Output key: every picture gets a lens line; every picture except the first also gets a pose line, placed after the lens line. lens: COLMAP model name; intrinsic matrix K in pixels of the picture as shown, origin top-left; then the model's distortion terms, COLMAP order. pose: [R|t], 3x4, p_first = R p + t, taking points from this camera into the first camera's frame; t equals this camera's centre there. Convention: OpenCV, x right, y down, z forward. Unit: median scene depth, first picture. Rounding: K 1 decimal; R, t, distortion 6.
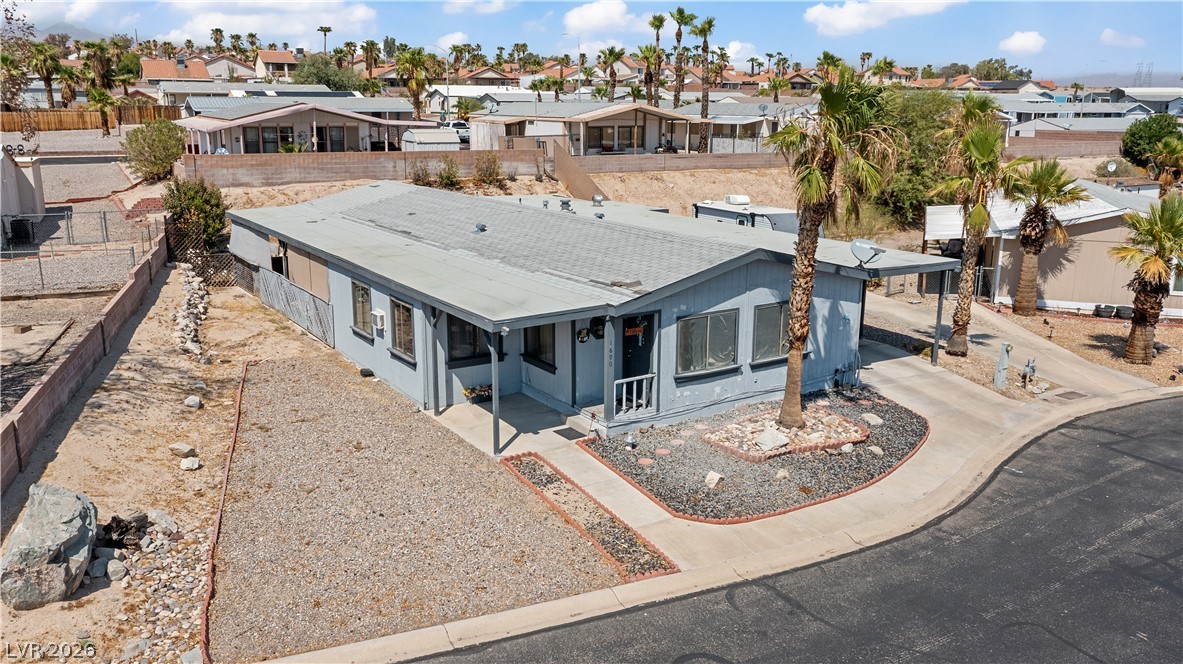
lens RADIAL K [[926.4, 0, 585.3], [0, 926.4, 330.2], [0, 0, 1]] dist [-0.009901, 0.004151]
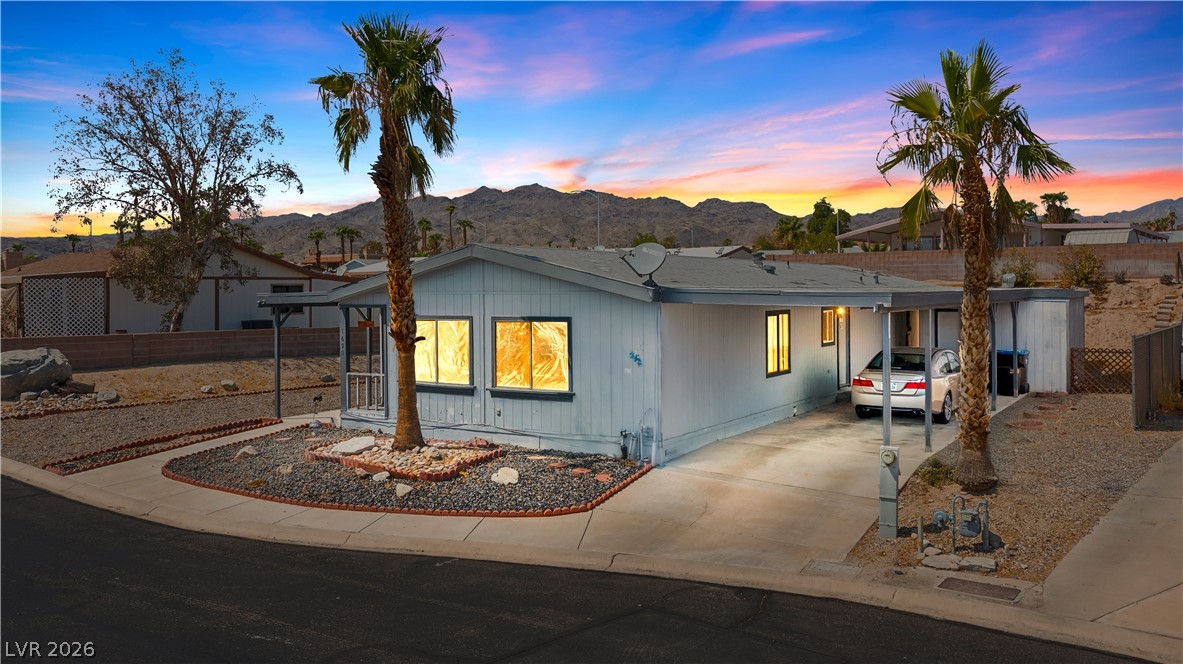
lens RADIAL K [[956.3, 0, 589.7], [0, 956.3, 291.8], [0, 0, 1]] dist [-0.011180, 0.001316]
pose [[0.416489, -0.009815, -0.909088, 0.998607], [-0.202651, 0.973781, -0.103356, 0.022039], [0.886267, 0.227275, 0.403580, 0.732509]]
